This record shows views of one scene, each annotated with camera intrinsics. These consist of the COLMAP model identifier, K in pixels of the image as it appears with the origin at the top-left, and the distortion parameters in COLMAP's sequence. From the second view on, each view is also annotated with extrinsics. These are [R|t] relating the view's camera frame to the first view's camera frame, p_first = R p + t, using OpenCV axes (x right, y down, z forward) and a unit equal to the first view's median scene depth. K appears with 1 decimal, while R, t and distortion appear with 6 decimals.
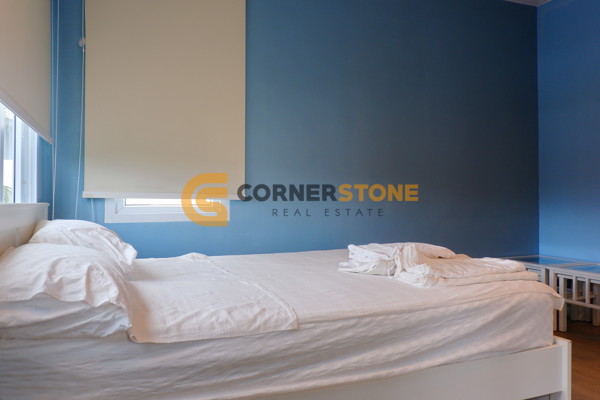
lens RADIAL K [[465.9, 0, 300.2], [0, 465.9, 200.2], [0, 0, 1]] dist [0.003296, -0.002684]
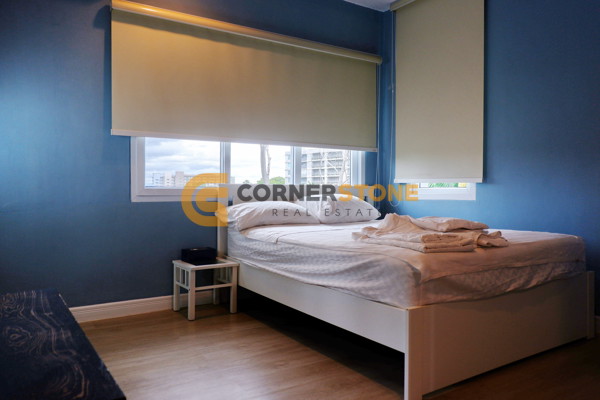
lens RADIAL K [[465.9, 0, 300.0], [0, 465.9, 198.5], [0, 0, 1]] dist [0.003296, -0.002684]
pose [[0.163190, 0.011965, -0.986522, 1.688336], [0.005003, 0.999904, 0.012955, 0.039675], [0.986582, -0.007049, 0.163115, 0.628990]]
